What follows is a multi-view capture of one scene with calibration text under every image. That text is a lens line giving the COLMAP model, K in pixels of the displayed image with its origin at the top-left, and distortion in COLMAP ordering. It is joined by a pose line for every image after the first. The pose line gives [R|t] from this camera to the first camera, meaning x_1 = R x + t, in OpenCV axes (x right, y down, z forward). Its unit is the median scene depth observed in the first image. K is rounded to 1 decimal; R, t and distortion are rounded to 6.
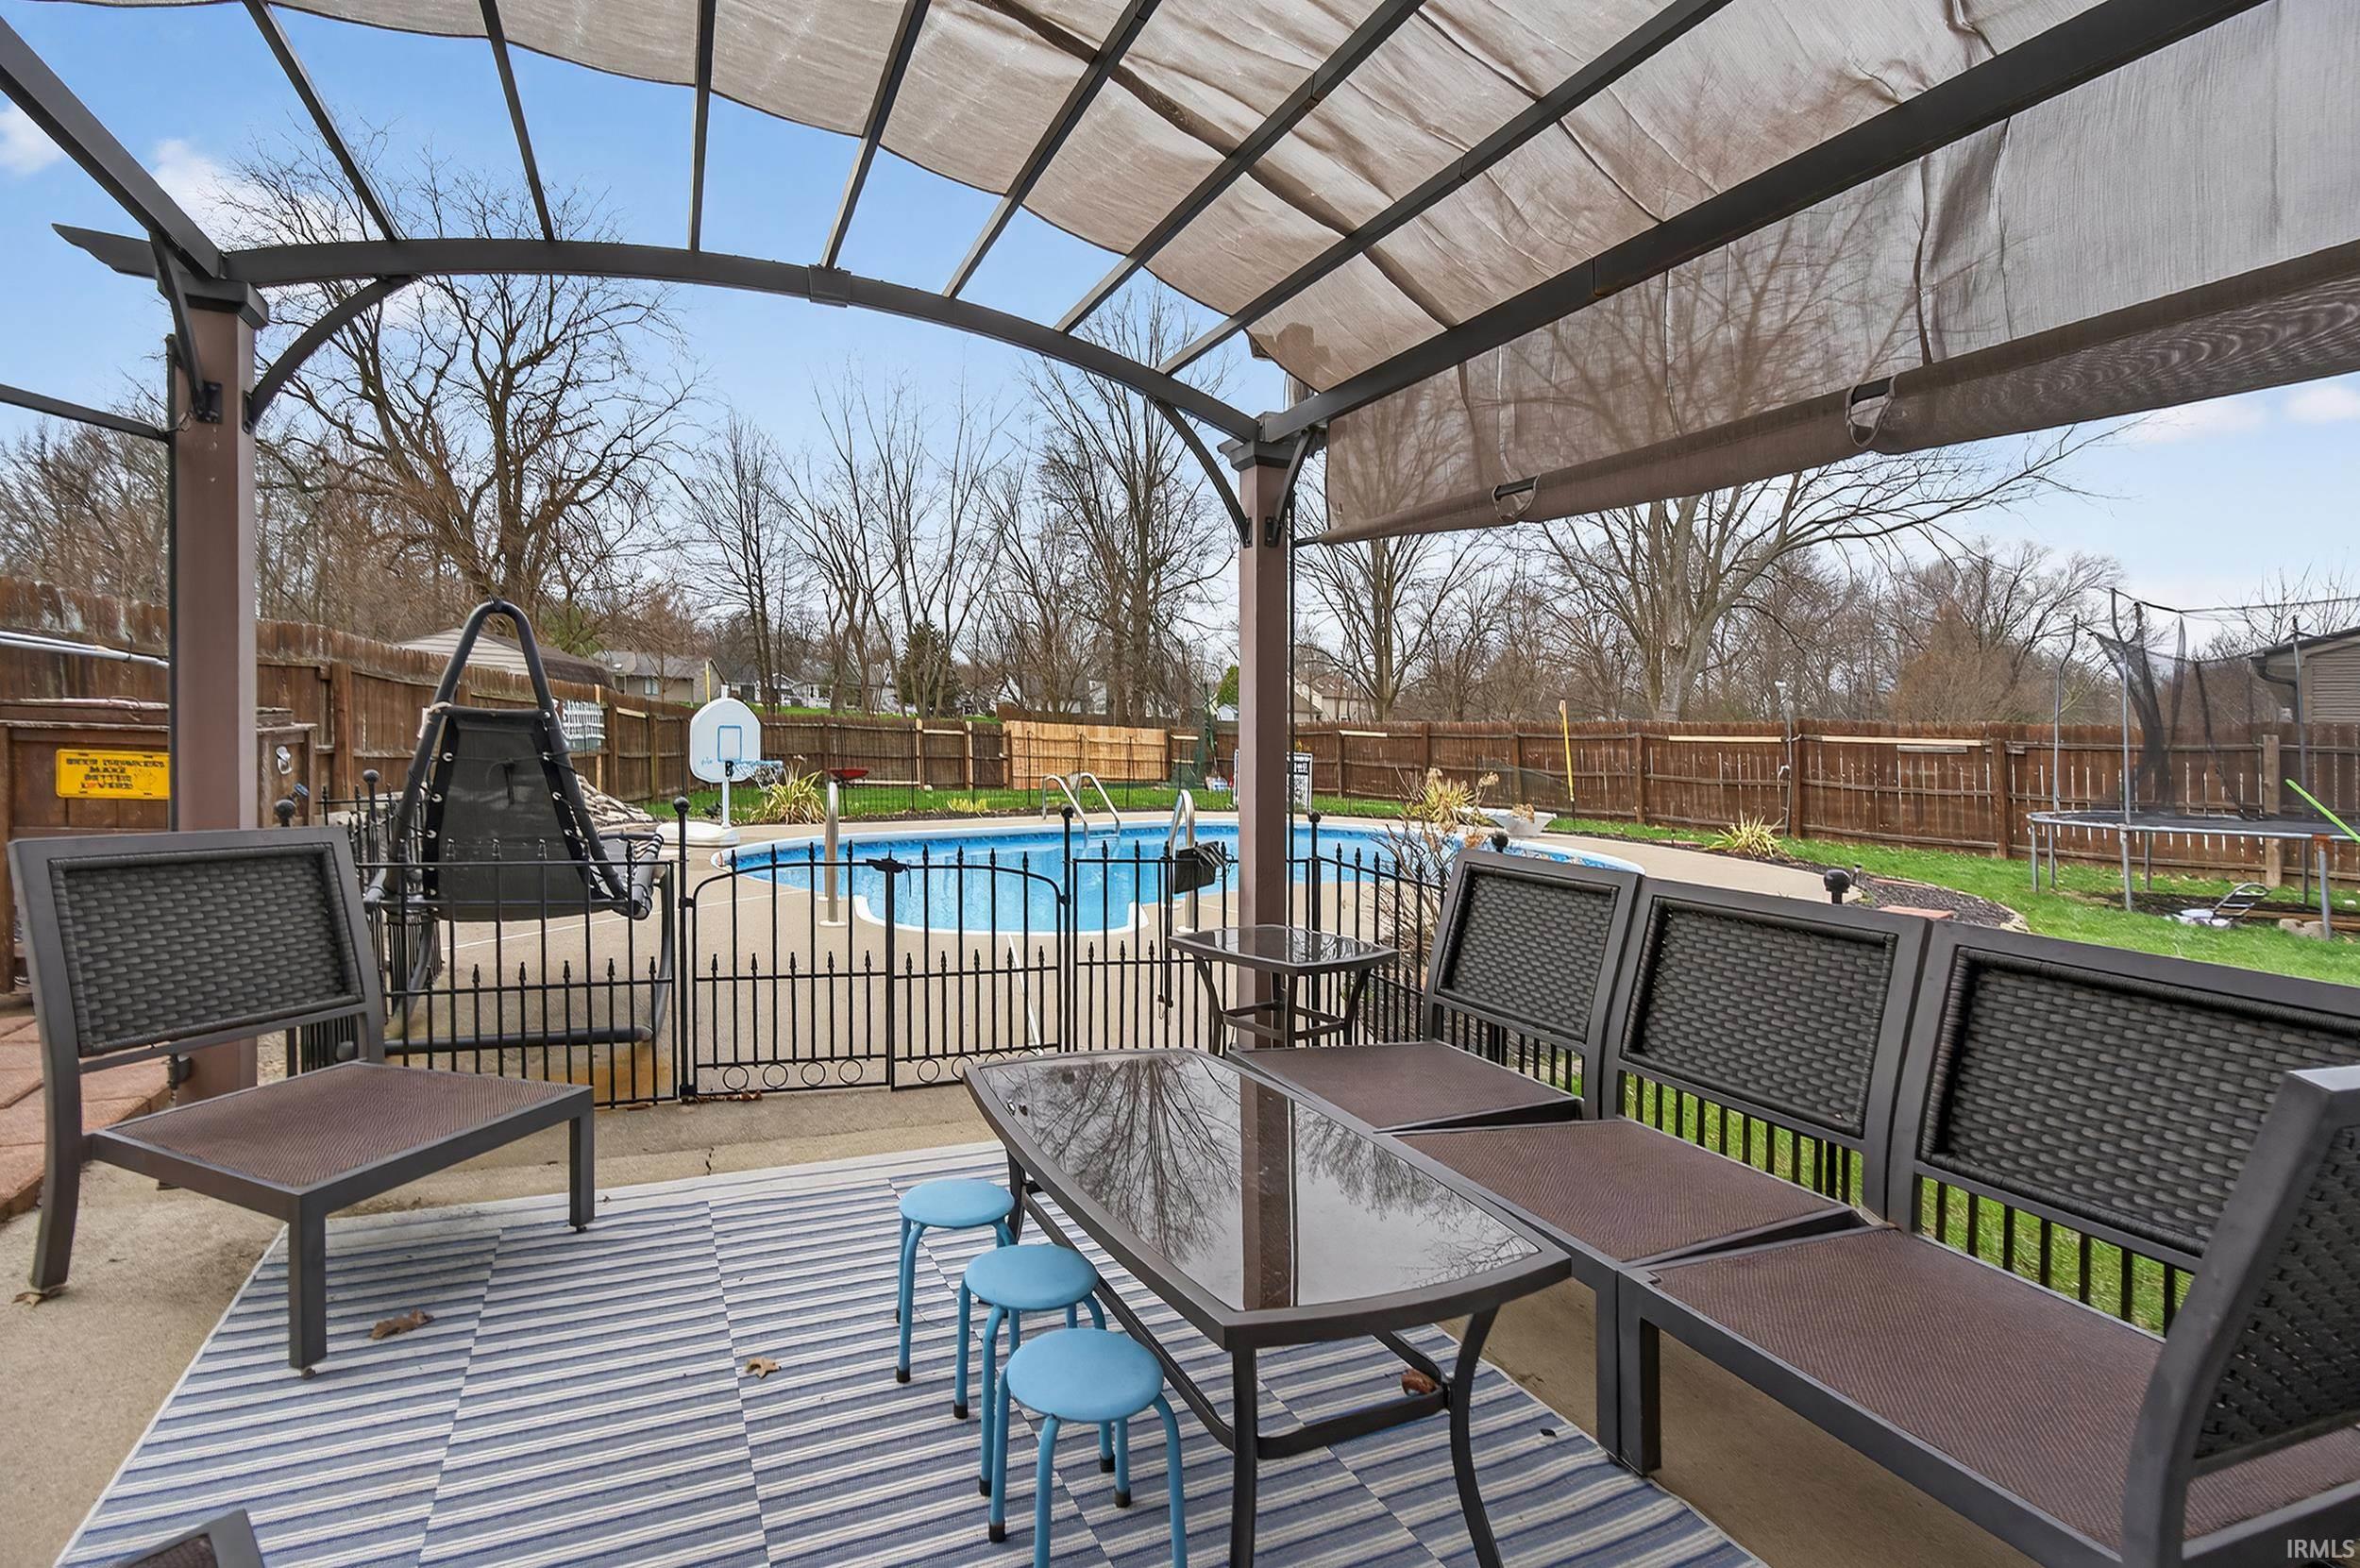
lens RADIAL K [[1070.8, 0, 1100.0], [0, 1070.8, 862.7], [0, 0, 1]] dist [-0.007499, 0.004076]
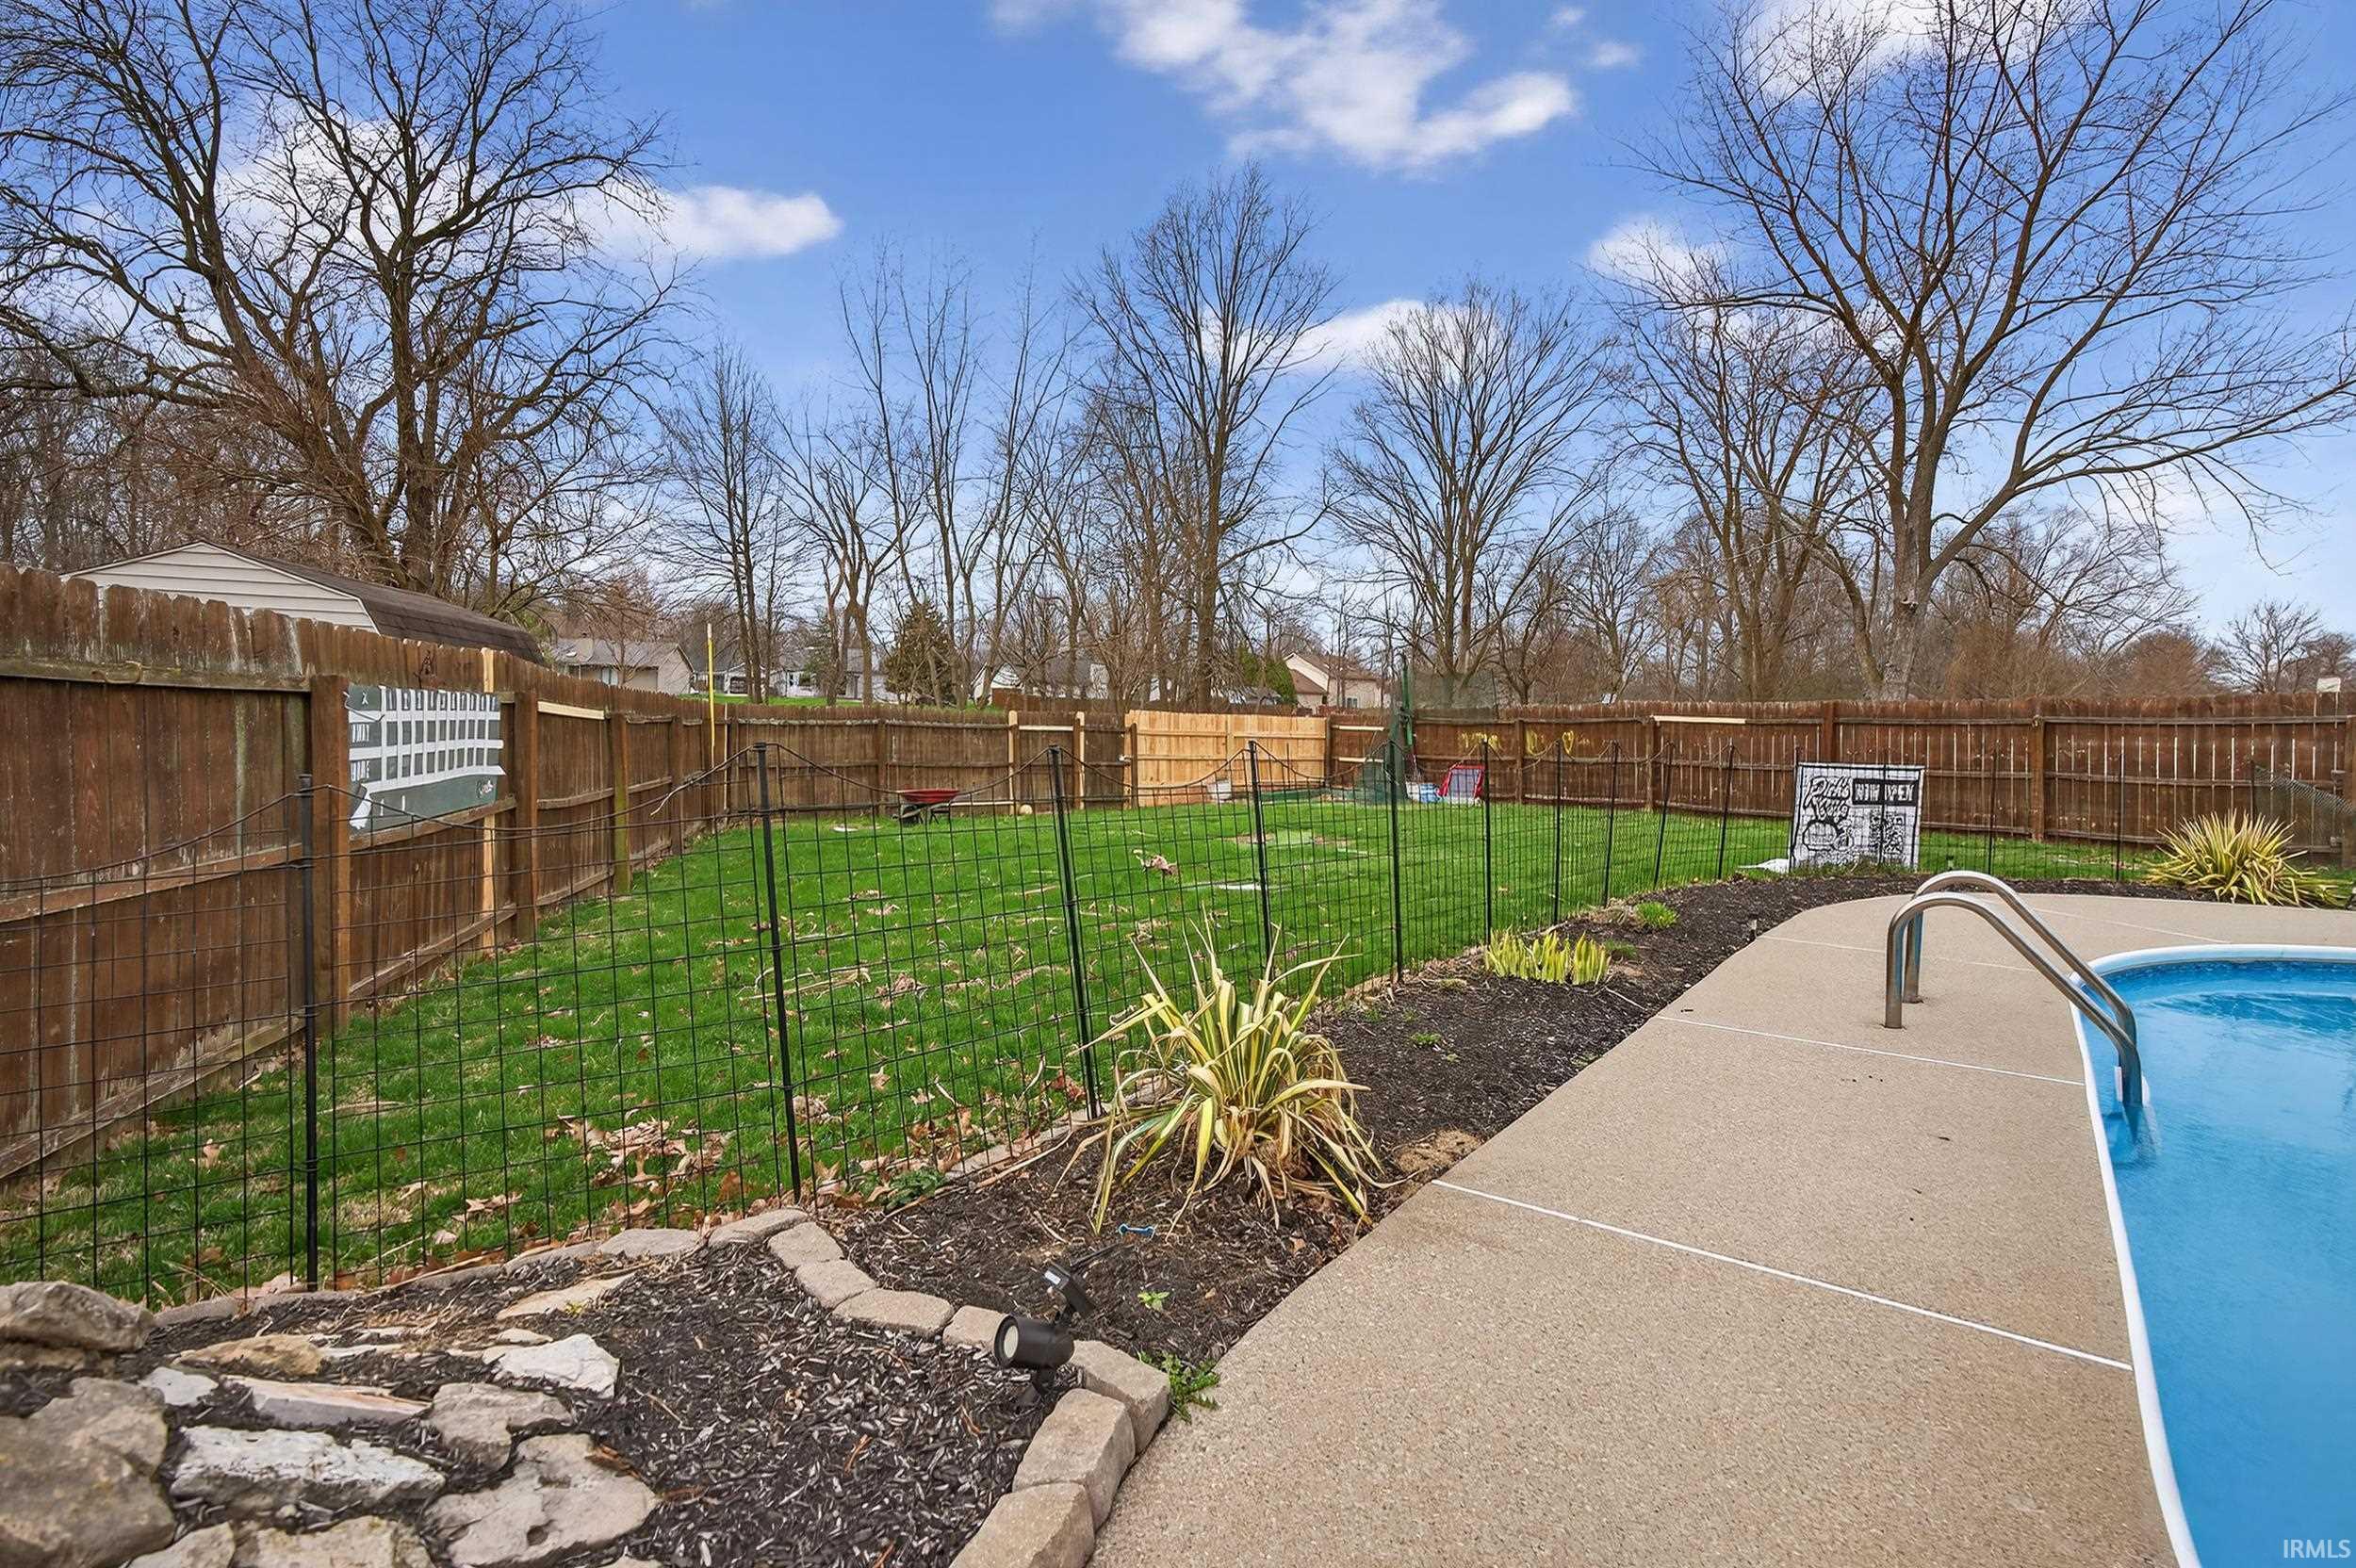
lens RADIAL K [[1069.0, 0, 1160.0], [0, 1069.0, 755.8], [0, 0, 1]] dist [-0.007499, 0.004076]
pose [[0.996400, -0.021668, 0.081967, -0.116181], [0.028498, 0.996133, -0.083106, -0.039260], [-0.079849, 0.085142, 0.993164, 0.271370]]
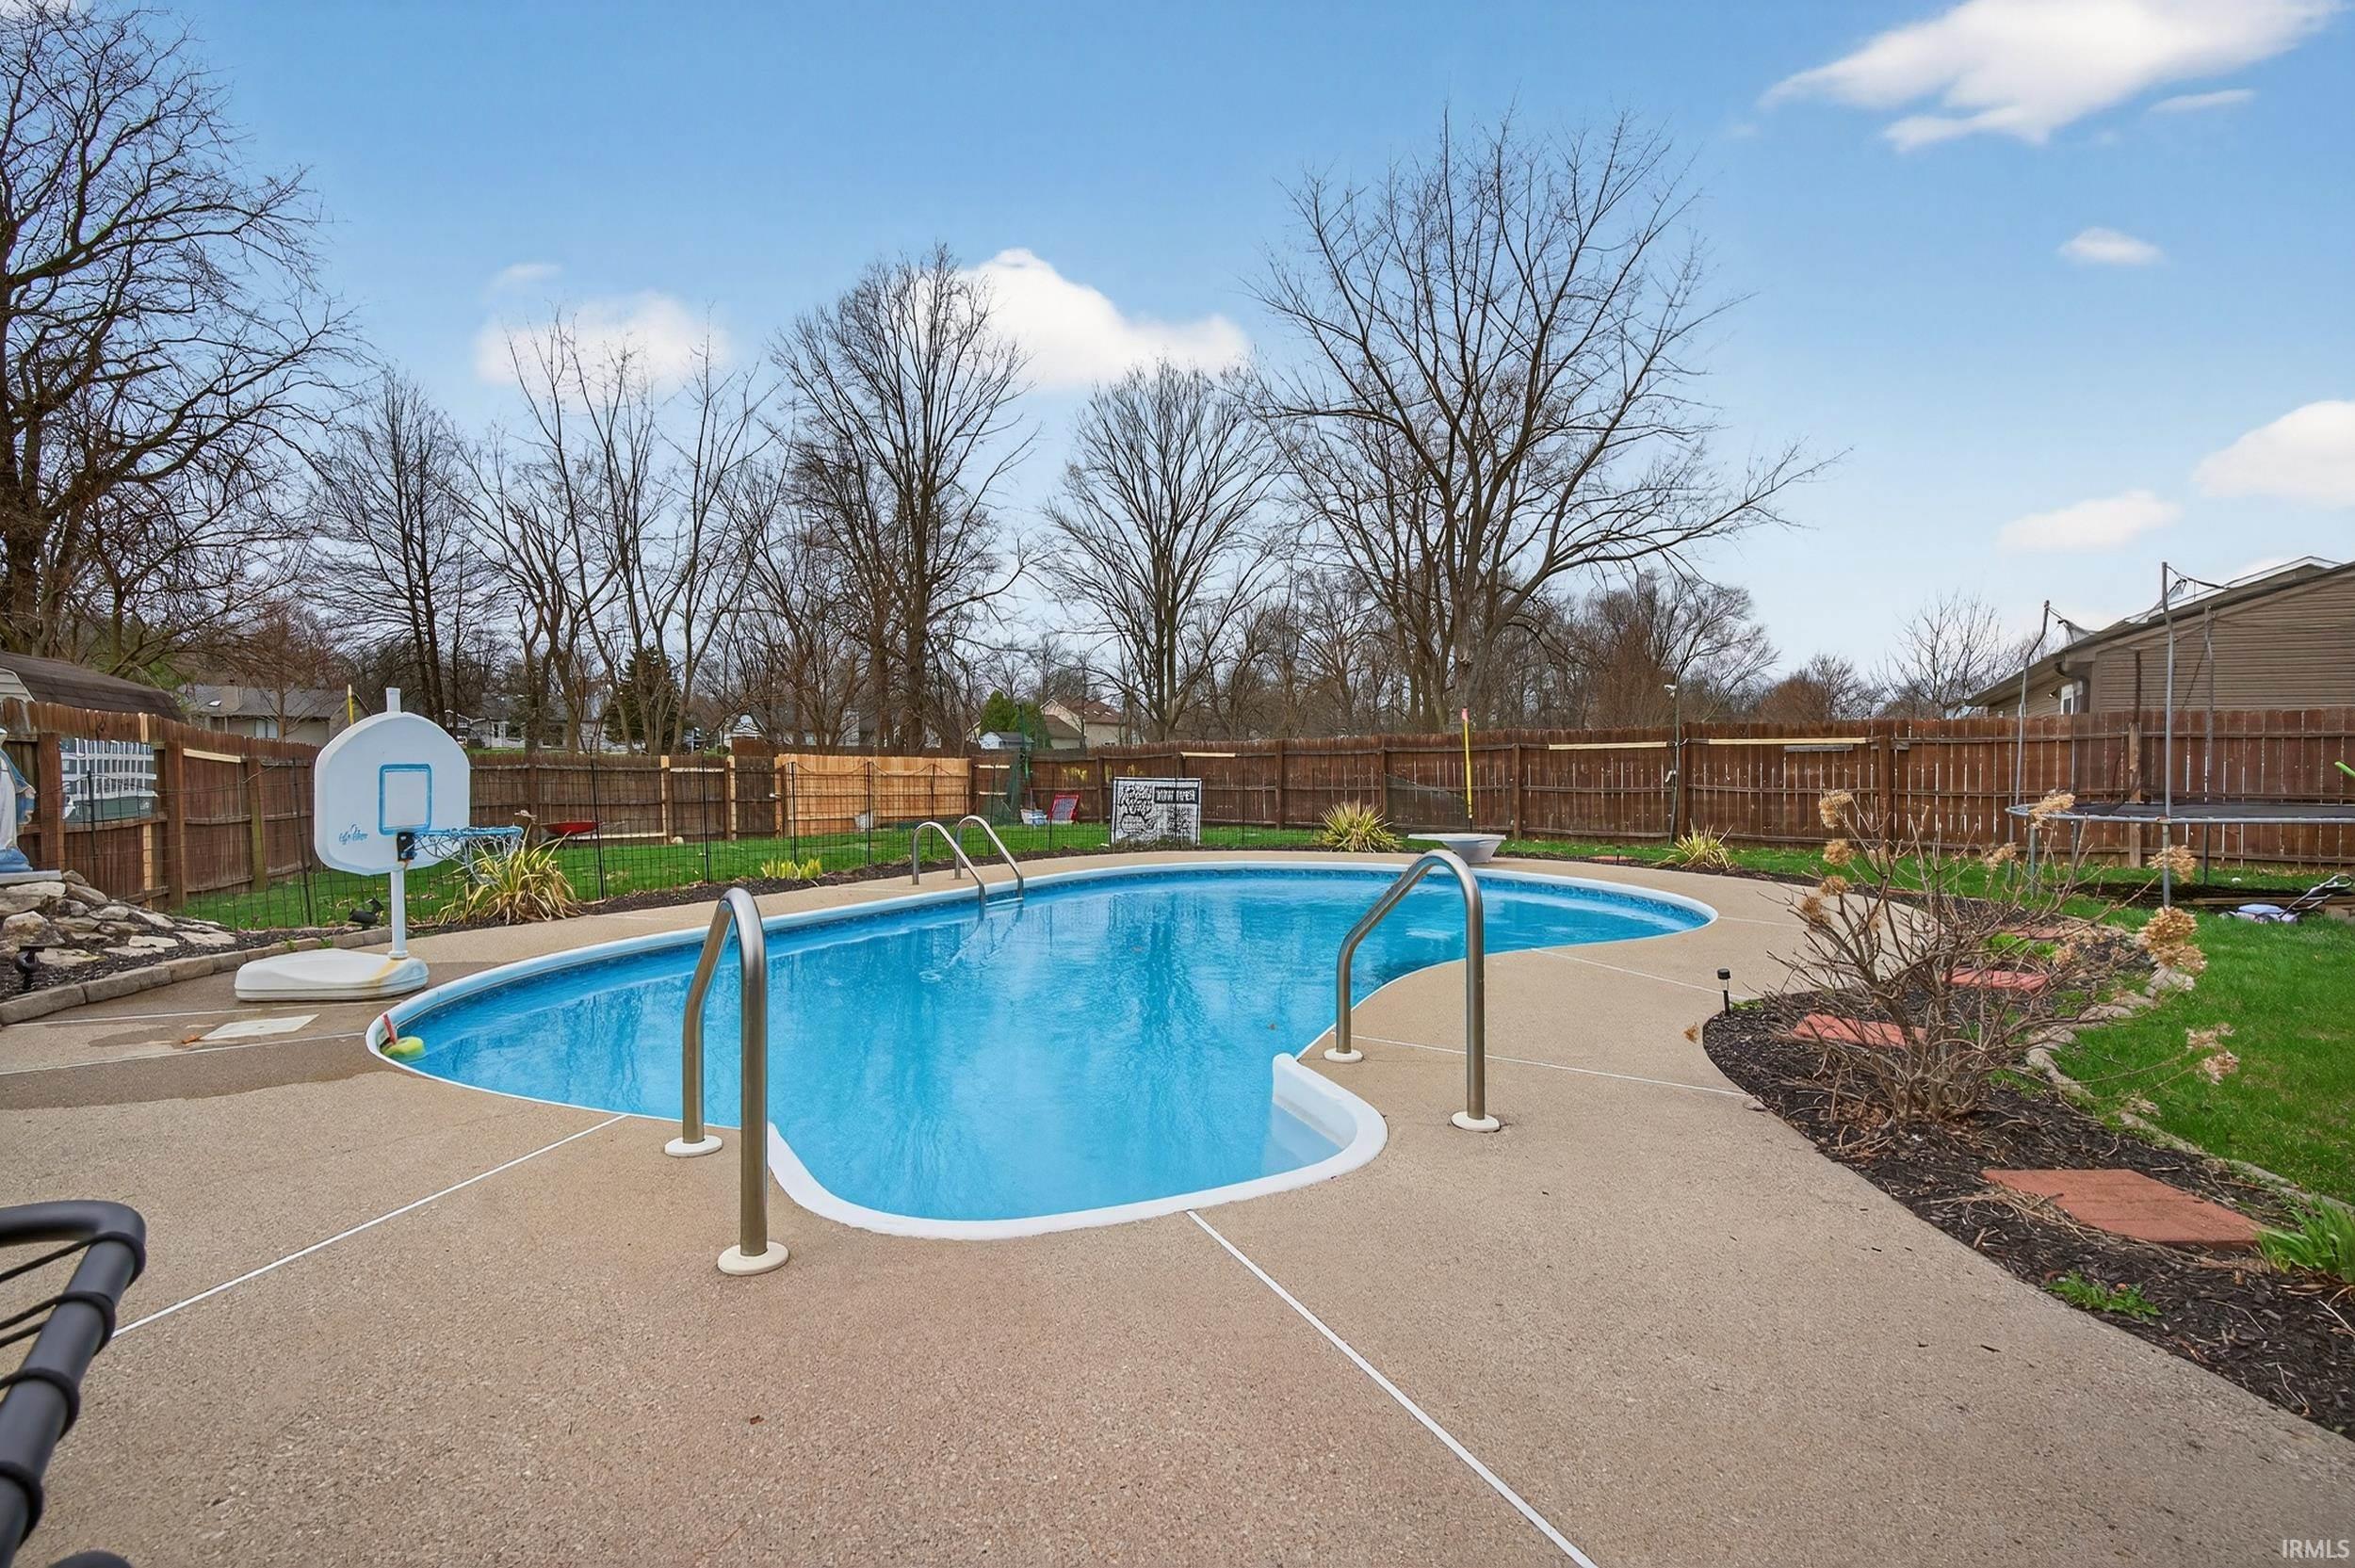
lens RADIAL K [[1093.0, 0, 1192.1], [0, 1093.0, 796.0], [0, 0, 1]] dist [-0.004967, 0.003534]
pose [[0.952296, -0.043734, 0.302025, -0.036667], [0.070330, 0.994489, -0.077748, -0.011333], [-0.296960, 0.095281, 0.950124, 0.099030]]
